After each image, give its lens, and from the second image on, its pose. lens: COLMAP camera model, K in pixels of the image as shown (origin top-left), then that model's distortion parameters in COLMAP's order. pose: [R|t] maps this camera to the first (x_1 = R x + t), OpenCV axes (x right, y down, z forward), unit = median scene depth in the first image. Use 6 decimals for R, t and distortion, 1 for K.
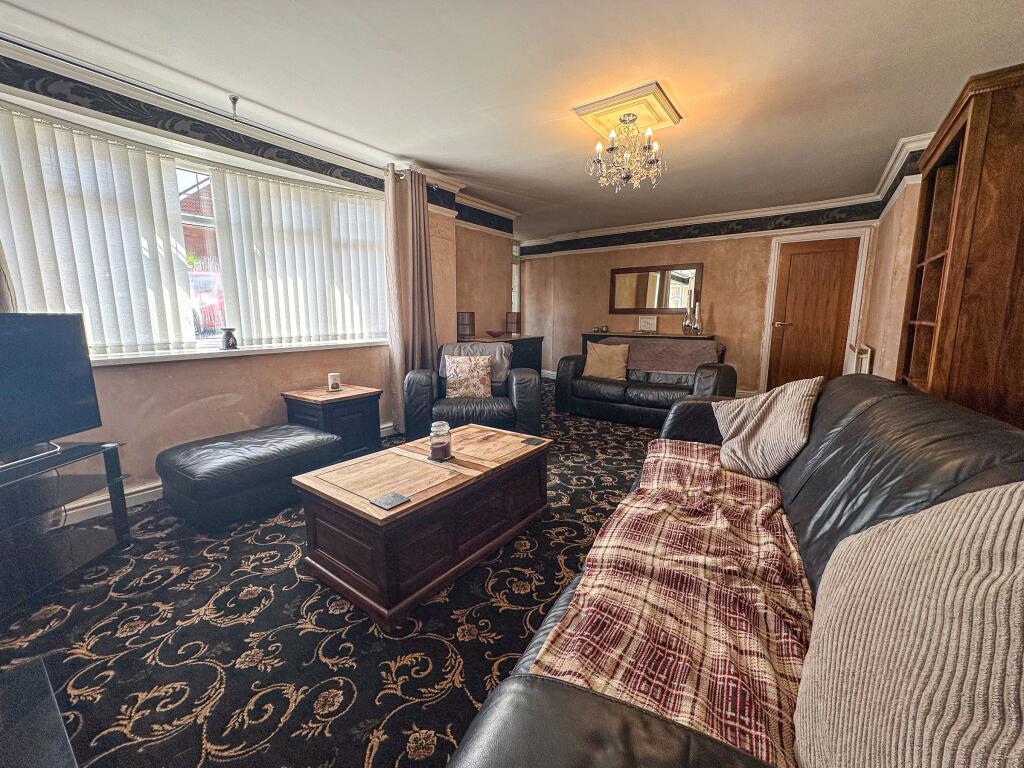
lens RADIAL K [[421.0, 0, 526.9], [0, 421.0, 370.4], [0, 0, 1]] dist [0.004577, -0.000644]
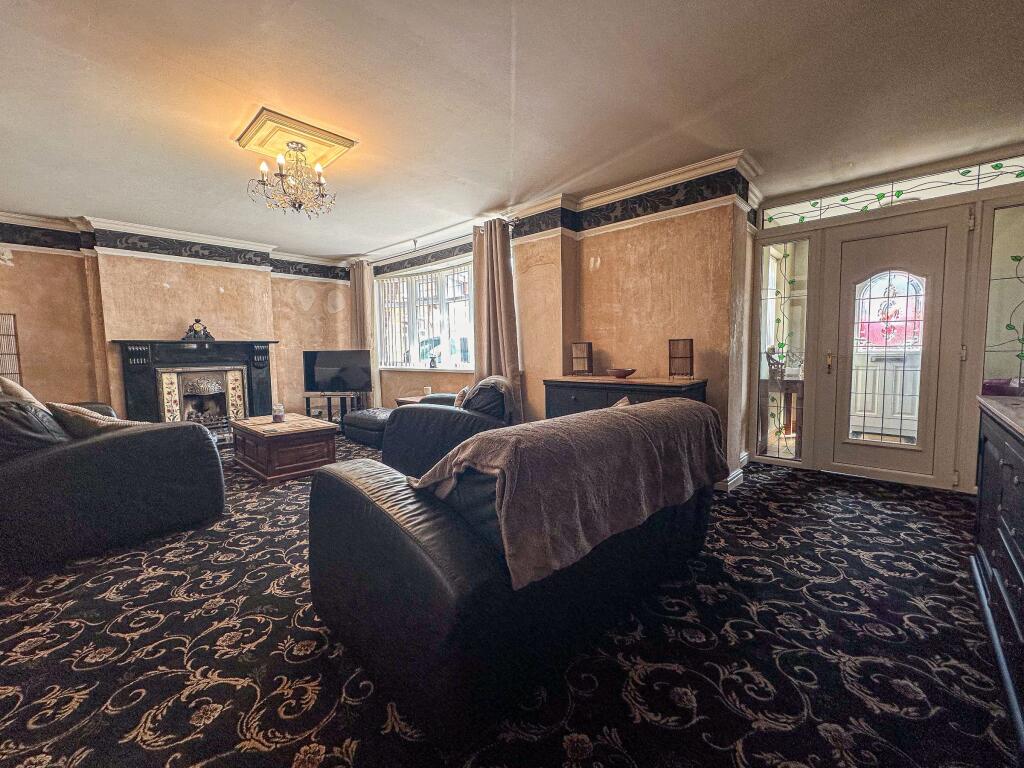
lens RADIAL K [[421.0, 0, 516.3], [0, 421.0, 382.4], [0, 0, 1]] dist [0.004577, -0.000644]
pose [[-0.152298, 0.076838, -0.985343, 0.686336], [-0.116136, 0.988675, 0.095048, -0.129921], [0.981488, 0.128910, -0.141649, 1.026314]]
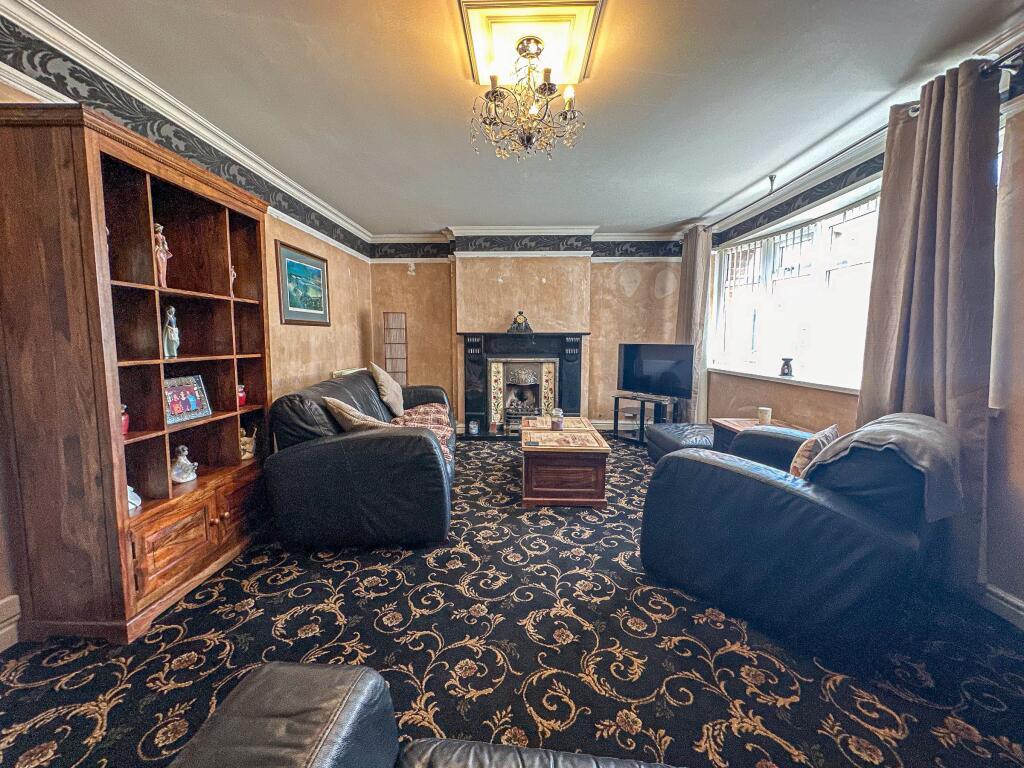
lens RADIAL K [[421.0, 0, 508.6], [0, 421.0, 378.3], [0, 0, 1]] dist [0.004577, -0.000644]
pose [[-0.842627, 0.048105, -0.536345, 0.377695], [-0.074828, 0.975879, 0.205086, -0.144381], [0.533274, 0.212944, -0.818702, 0.977622]]
